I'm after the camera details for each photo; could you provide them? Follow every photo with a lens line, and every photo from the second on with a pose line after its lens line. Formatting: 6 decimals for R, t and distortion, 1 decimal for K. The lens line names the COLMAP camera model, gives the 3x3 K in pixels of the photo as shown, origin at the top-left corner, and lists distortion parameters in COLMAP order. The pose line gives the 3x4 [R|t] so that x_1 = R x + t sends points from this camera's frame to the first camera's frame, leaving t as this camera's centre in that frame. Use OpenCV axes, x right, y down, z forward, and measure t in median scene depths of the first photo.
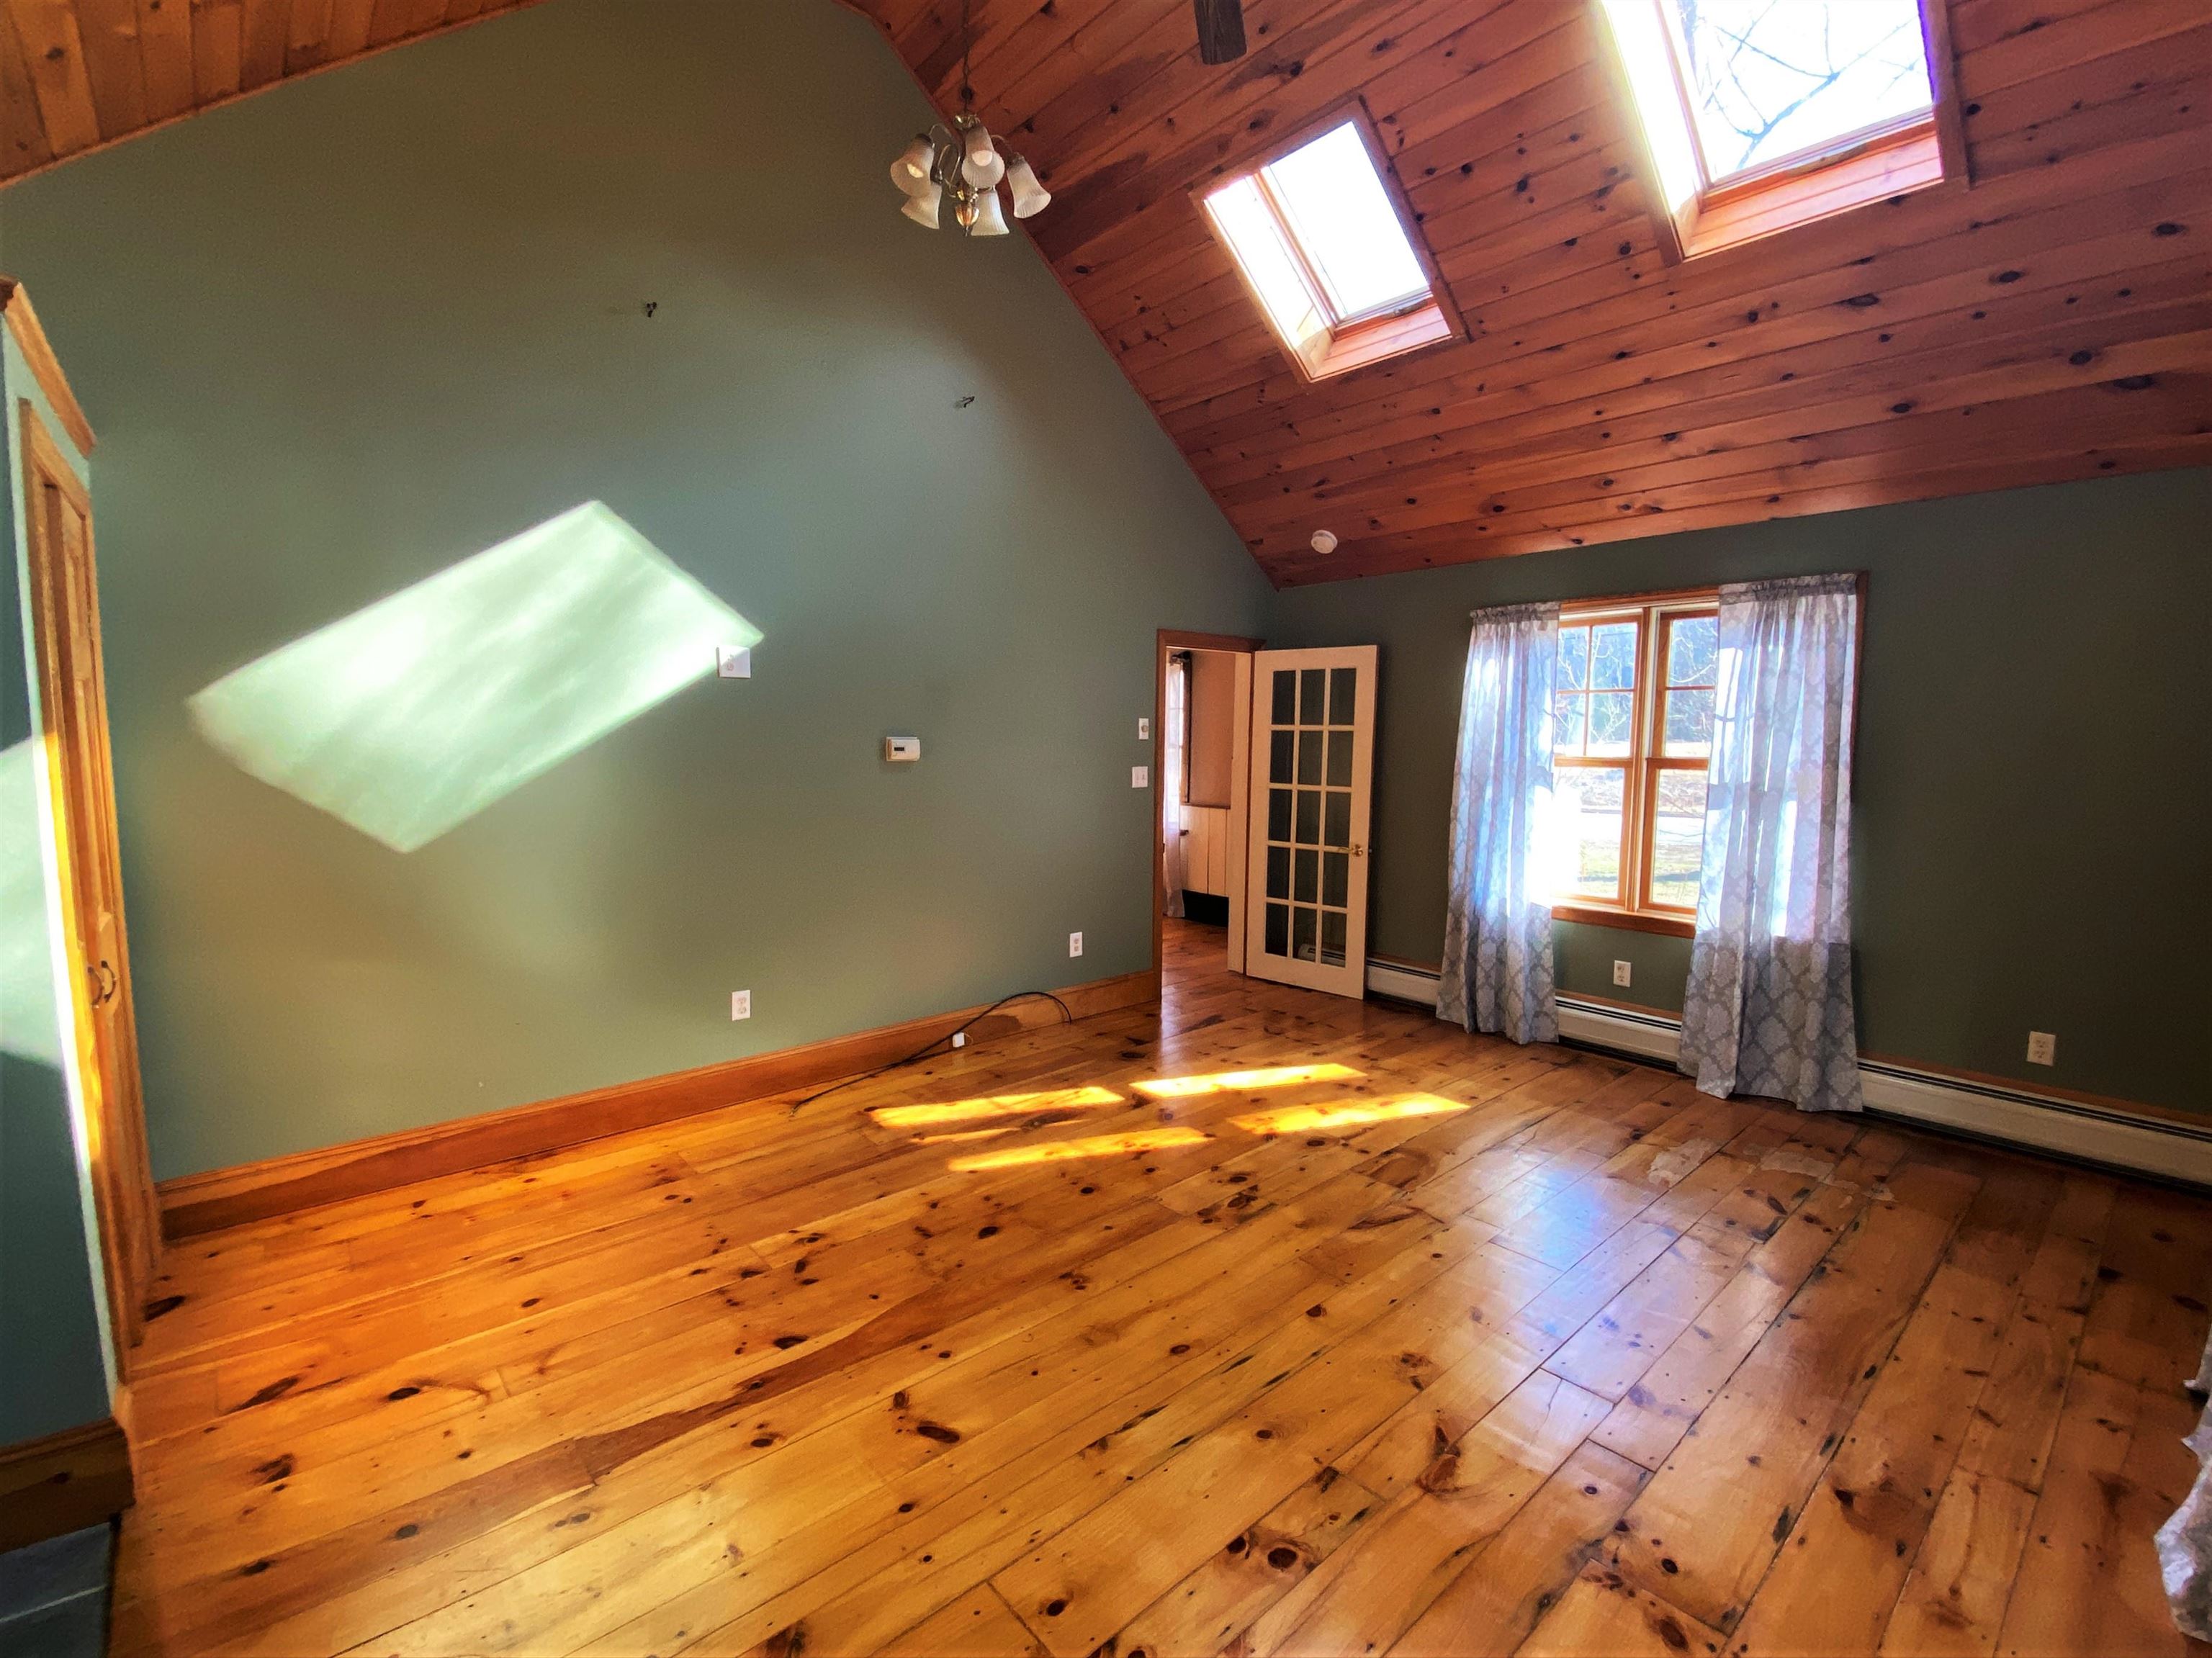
lens RADIAL K [[923.6, 0, 1106.0], [0, 923.6, 829.0], [0, 0, 1]] dist [0.044011, -0.037002]
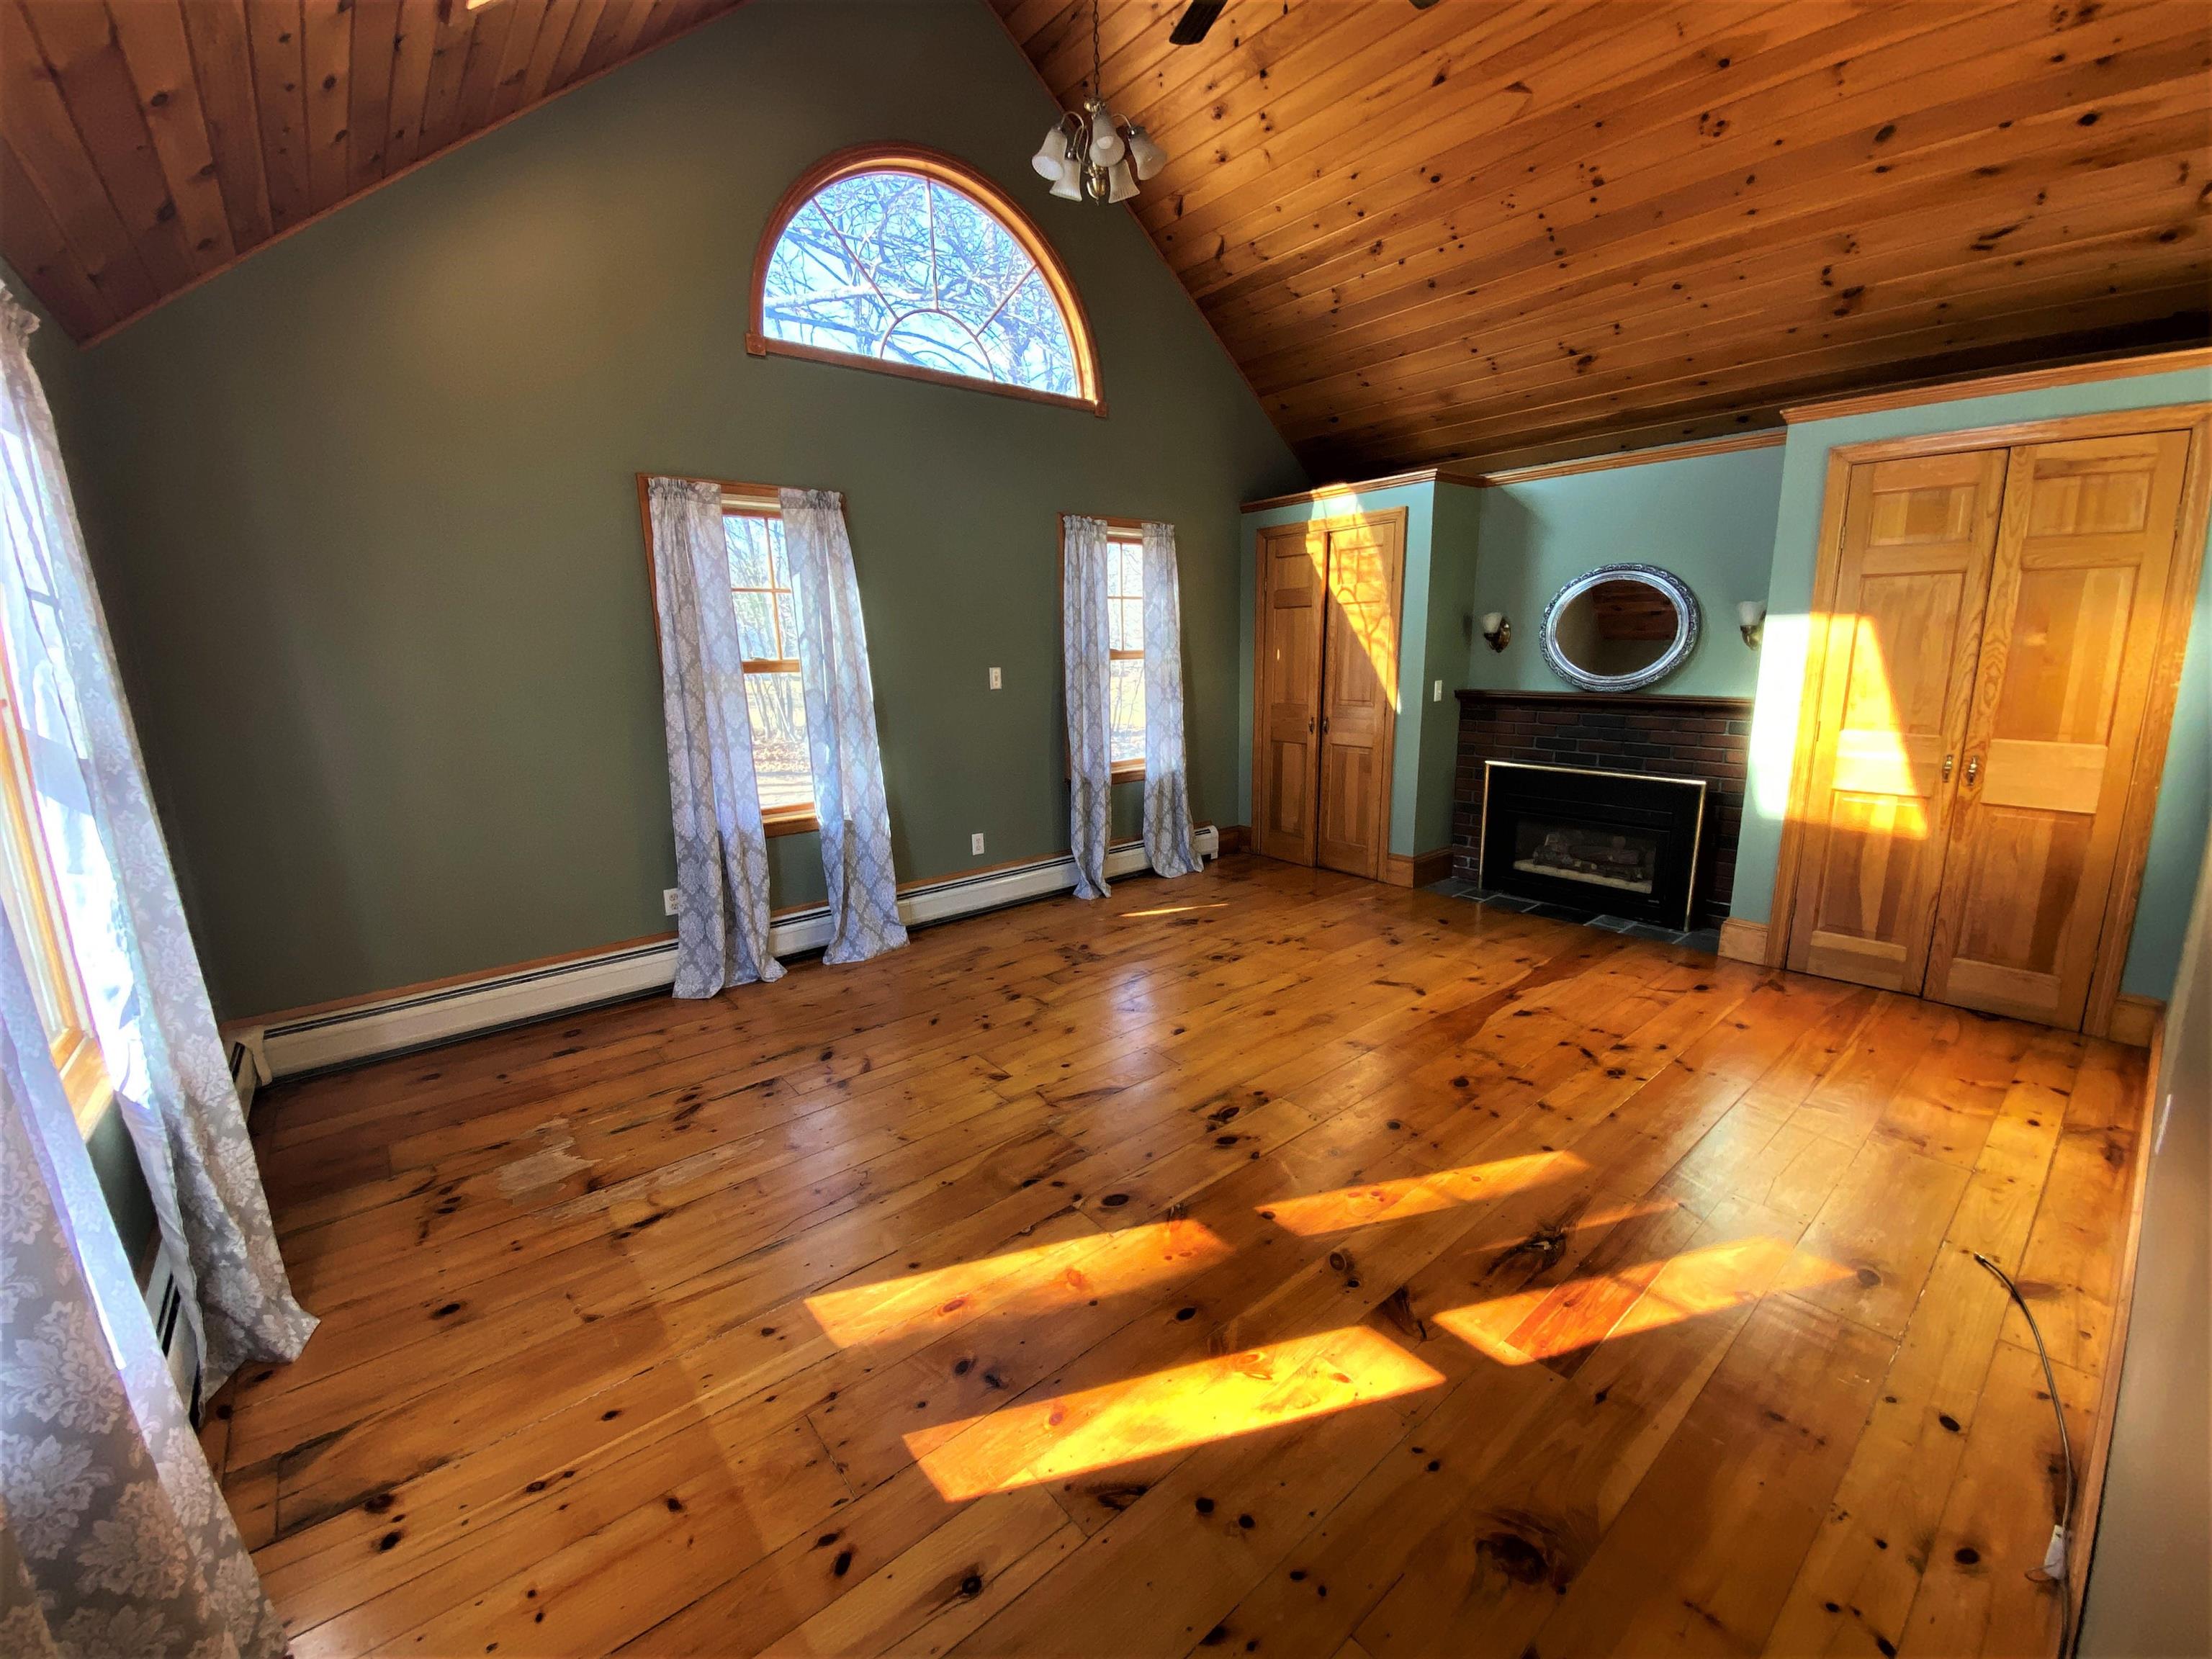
lens RADIAL K [[923.7, 0, 1106.0], [0, 923.7, 829.5], [0, 0, 1]] dist [0.044011, -0.037002]
pose [[-0.999731, 0.015824, 0.016951, 0.254287], [0.020261, 0.951627, 0.306586, -0.182950], [-0.011279, 0.306847, -0.951692, 1.872758]]
